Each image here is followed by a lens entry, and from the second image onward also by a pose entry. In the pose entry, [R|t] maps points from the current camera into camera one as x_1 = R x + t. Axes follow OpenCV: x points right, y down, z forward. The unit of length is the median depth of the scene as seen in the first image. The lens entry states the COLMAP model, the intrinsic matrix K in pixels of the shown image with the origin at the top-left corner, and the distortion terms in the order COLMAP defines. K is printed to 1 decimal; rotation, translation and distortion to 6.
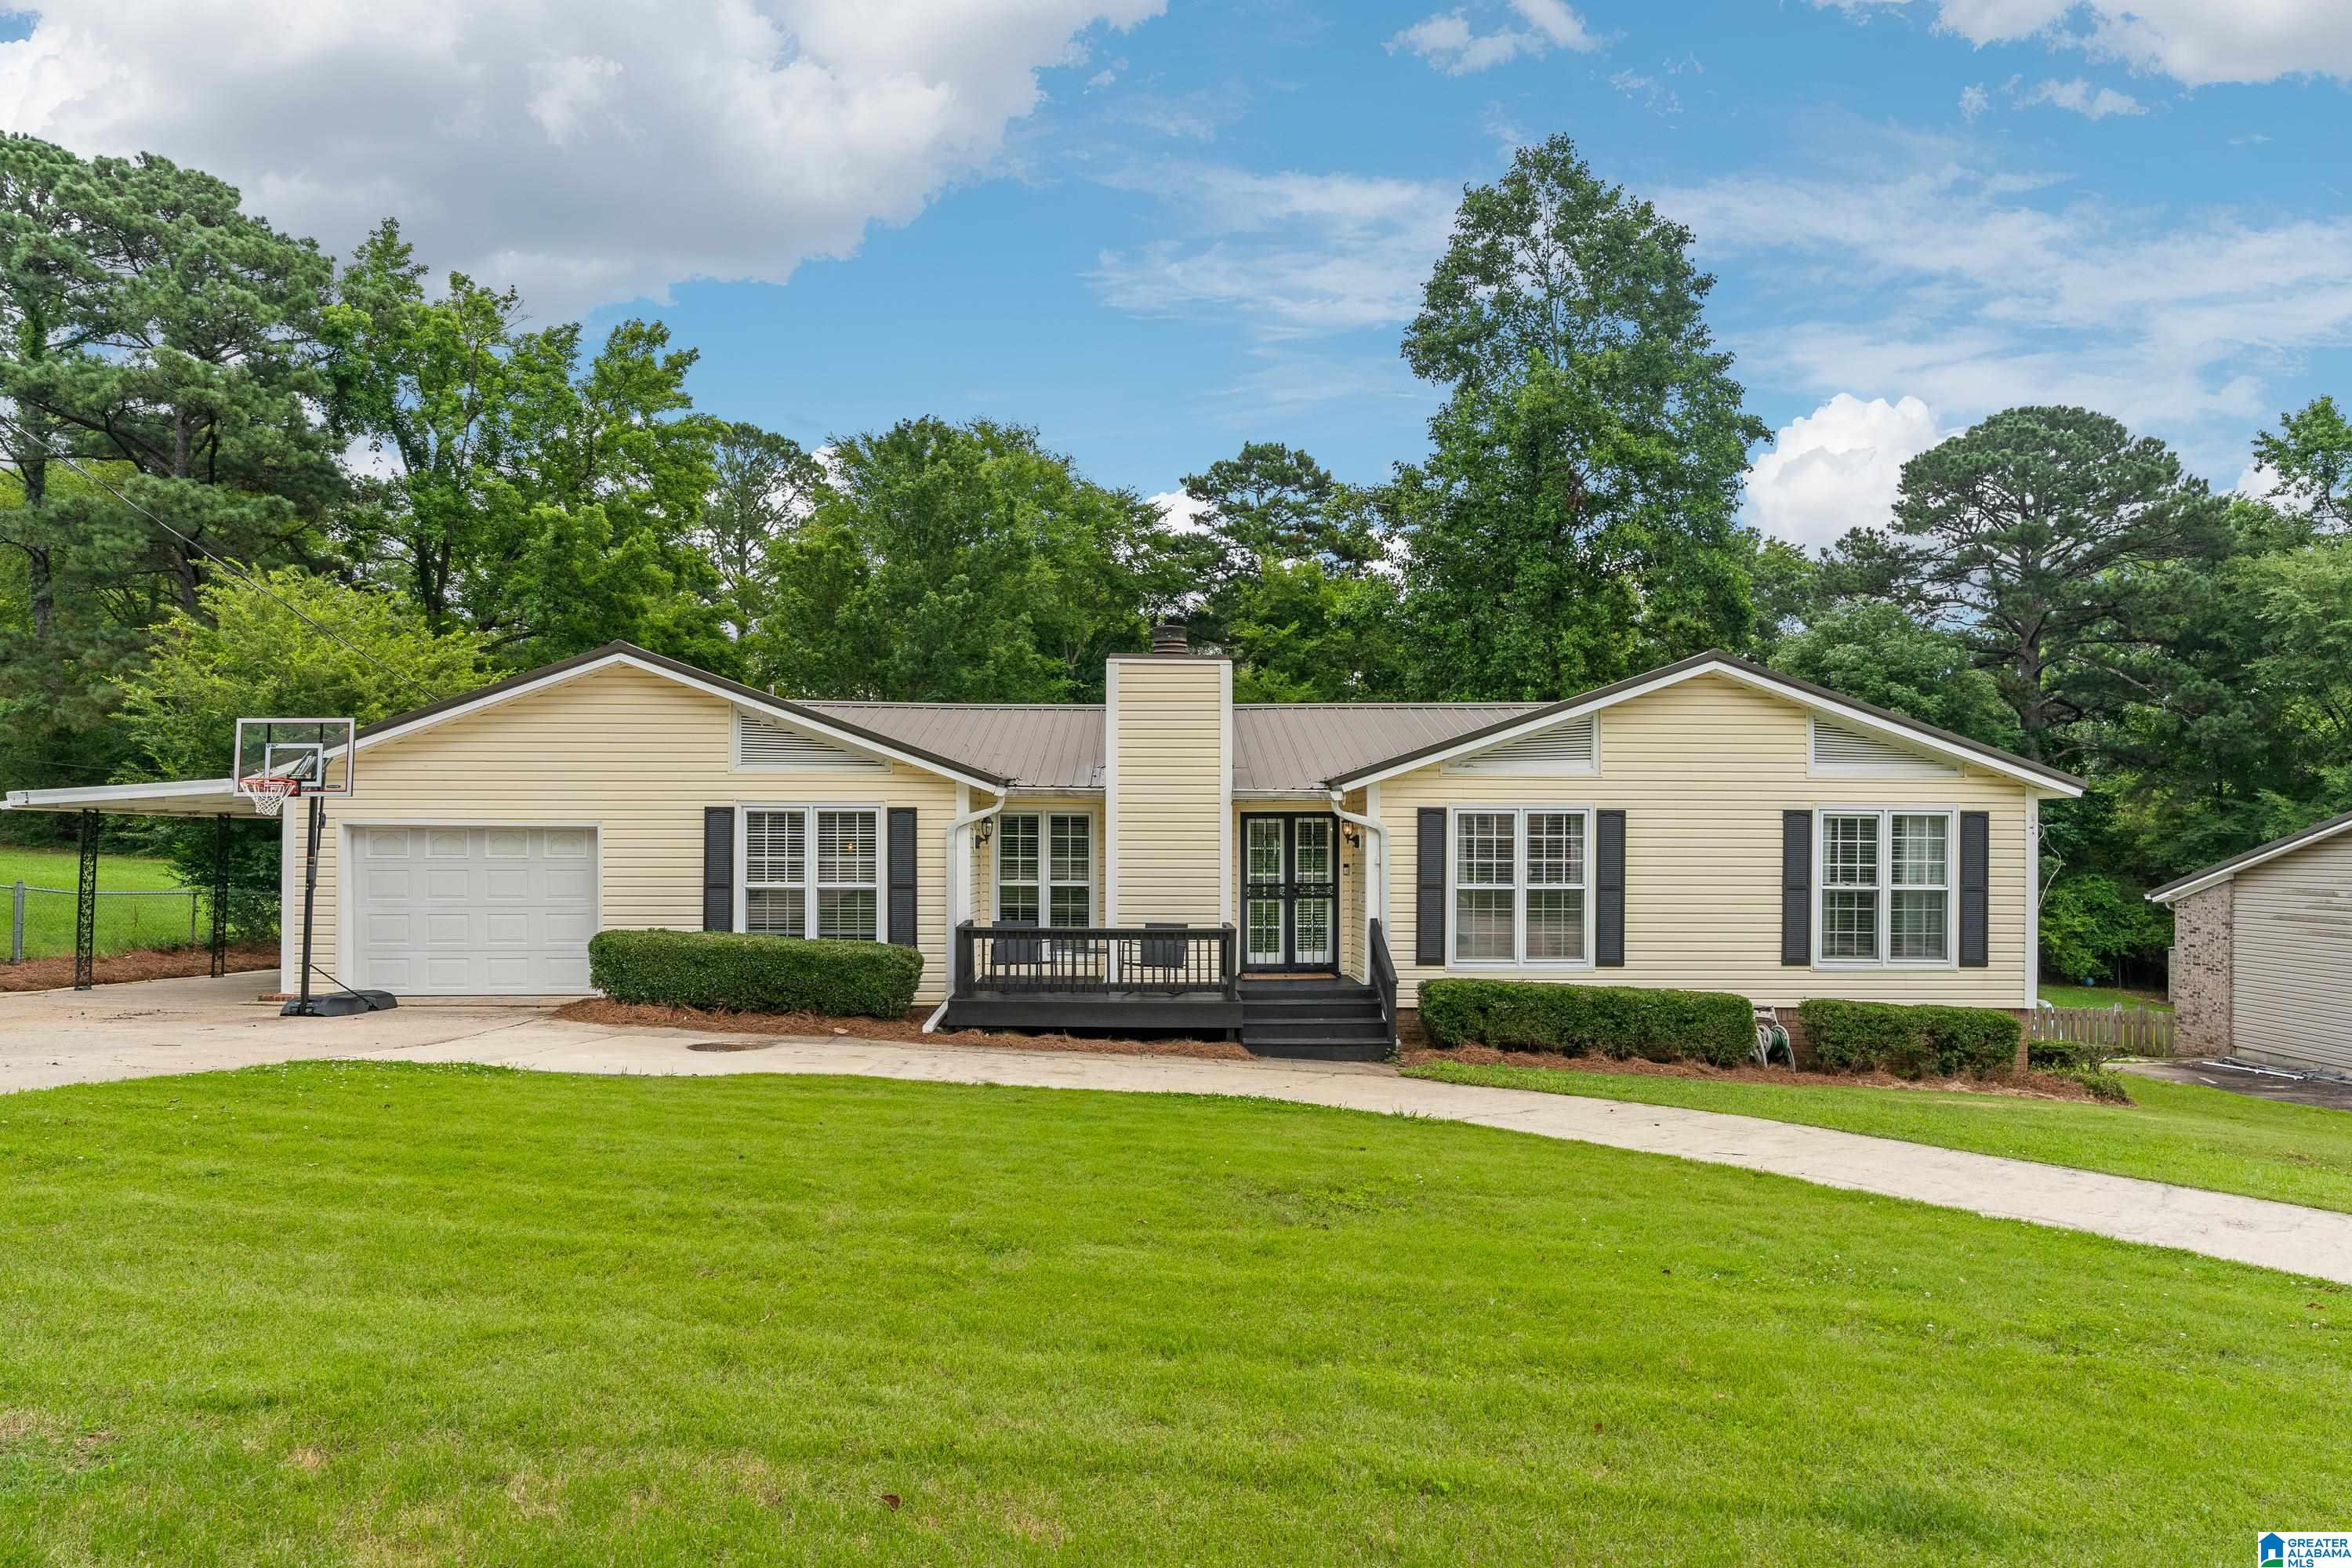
lens RADIAL K [[1343.0, 0, 1175.9], [0, 1343.0, 838.1], [0, 0, 1]] dist [-0.003238, 0.000223]
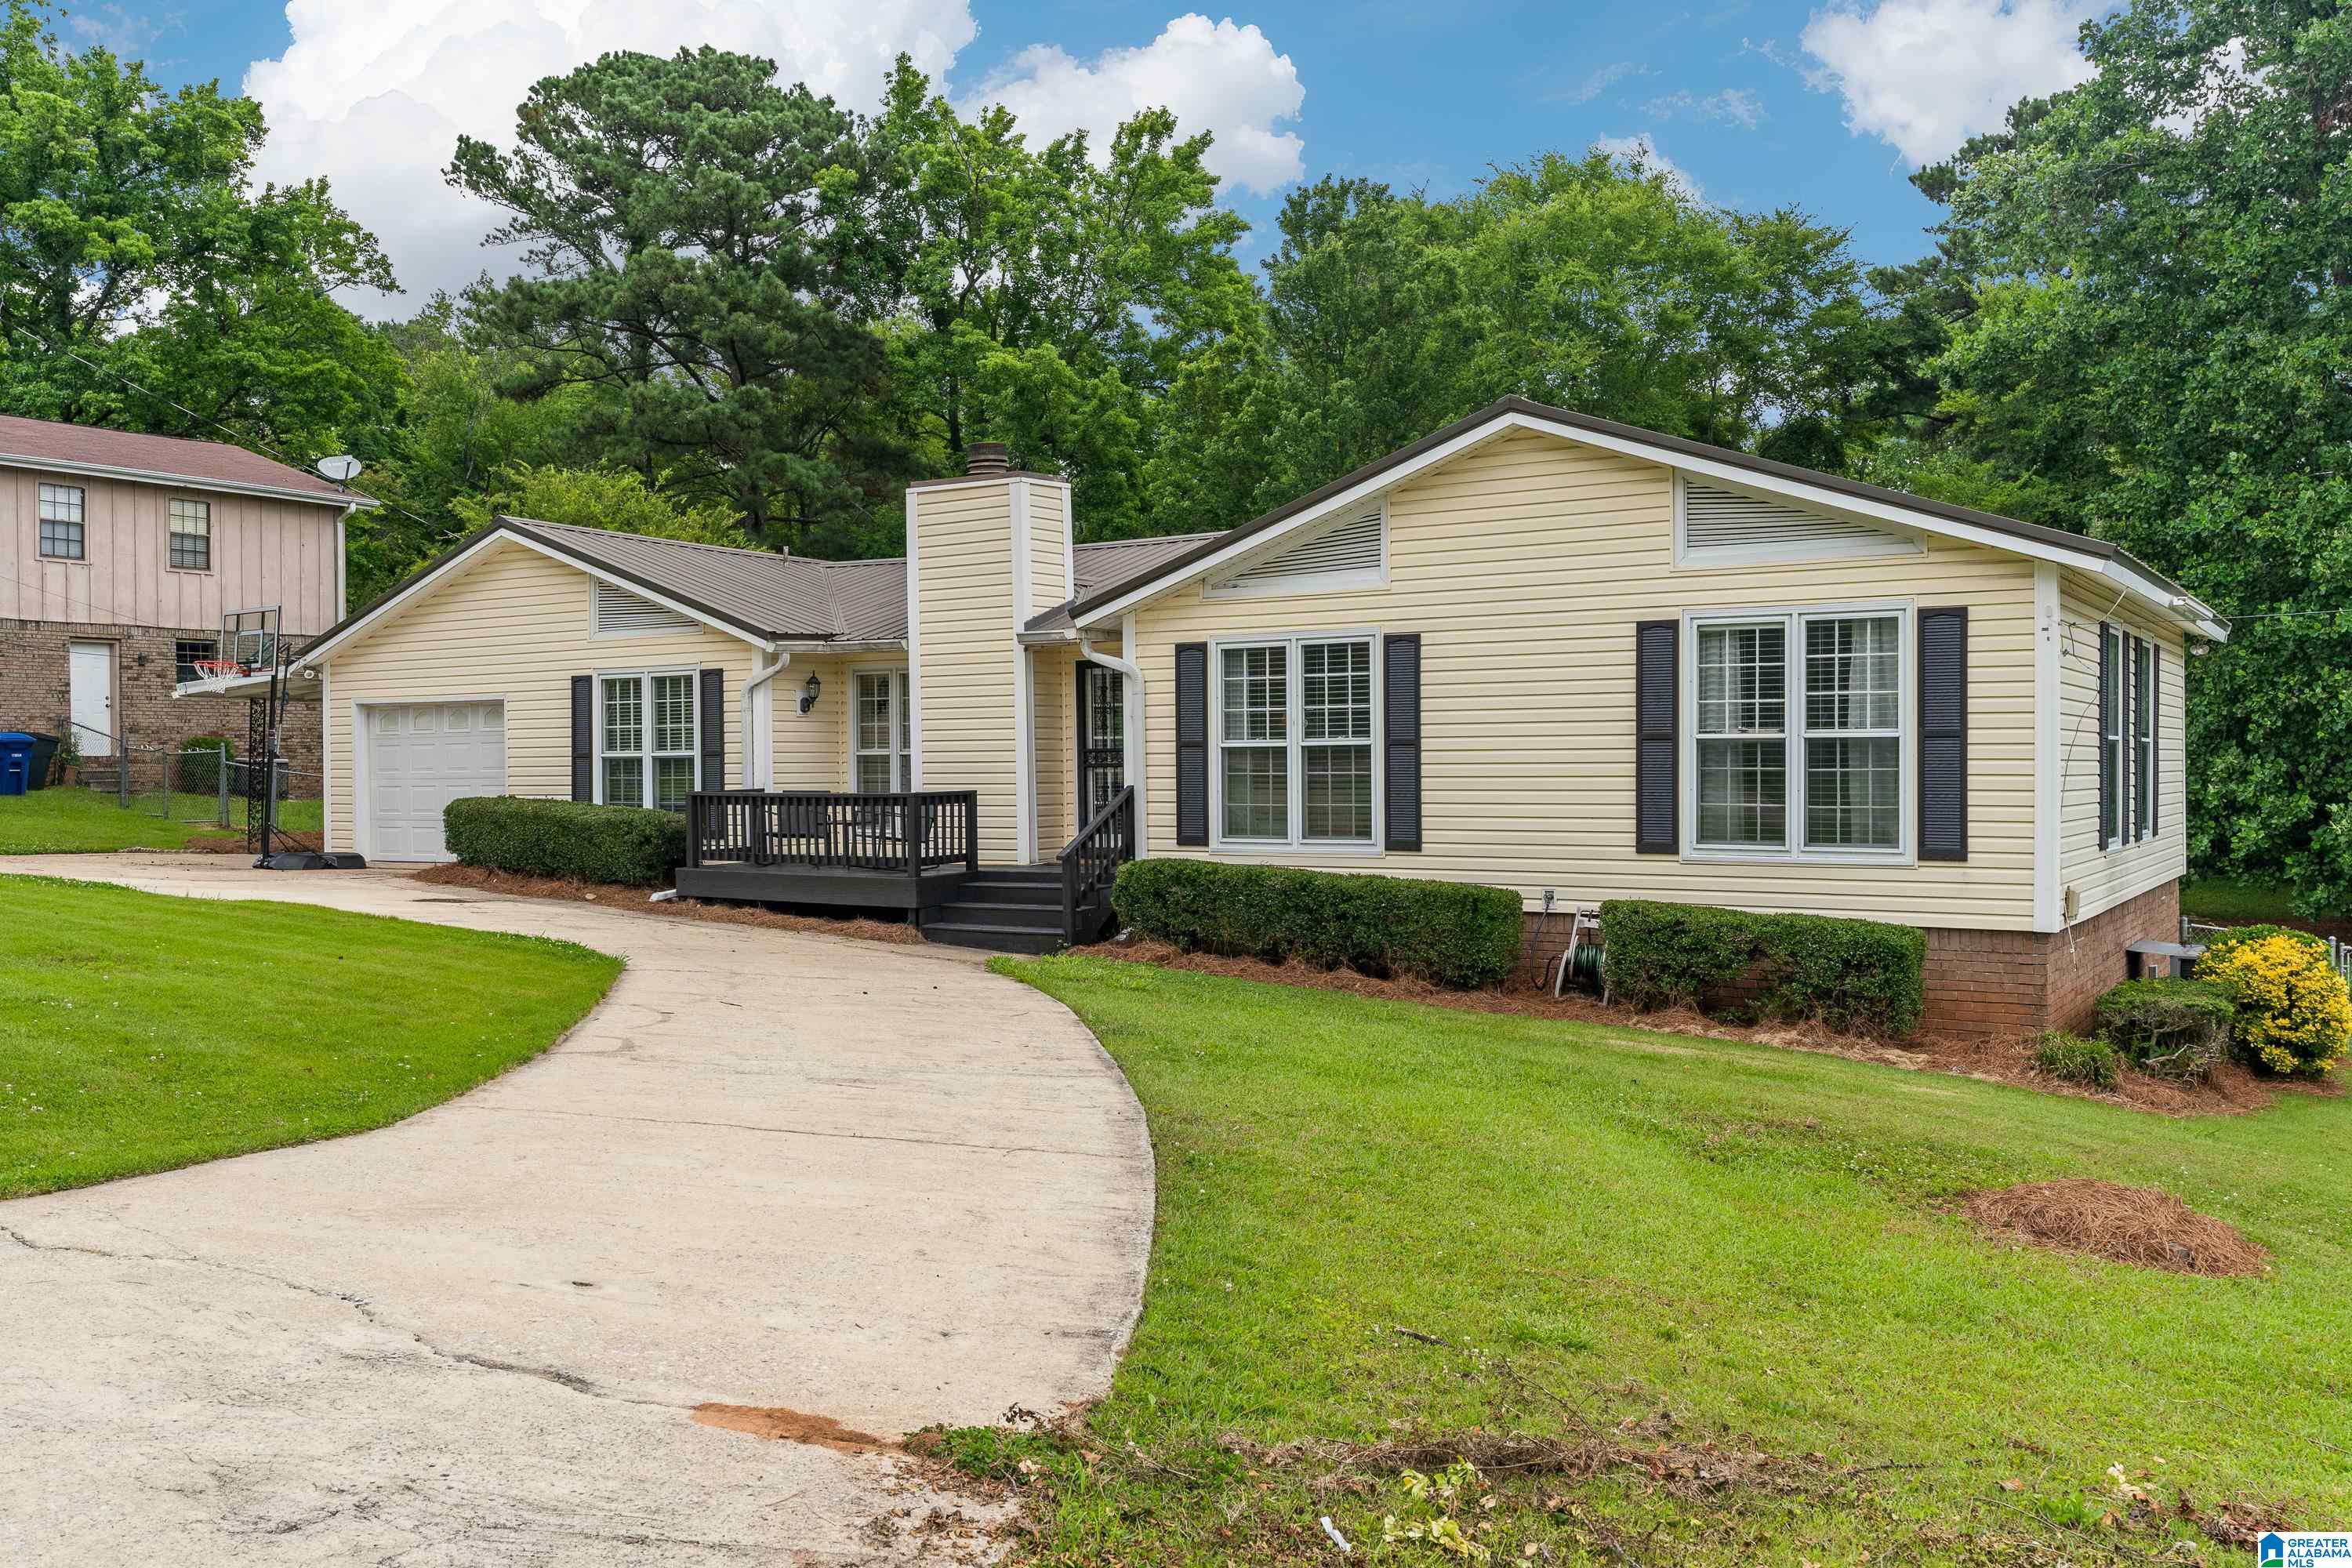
lens RADIAL K [[1968.6, 0, 1175.7], [0, 1968.6, 785.9], [0, 0, 1]] dist [0.011385, 0.001849]
pose [[0.817908, -0.005535, -0.575323, 0.833498], [0.010819, 0.999925, 0.005761, 0.053056], [0.575248, -0.010937, 0.817906, 0.062617]]
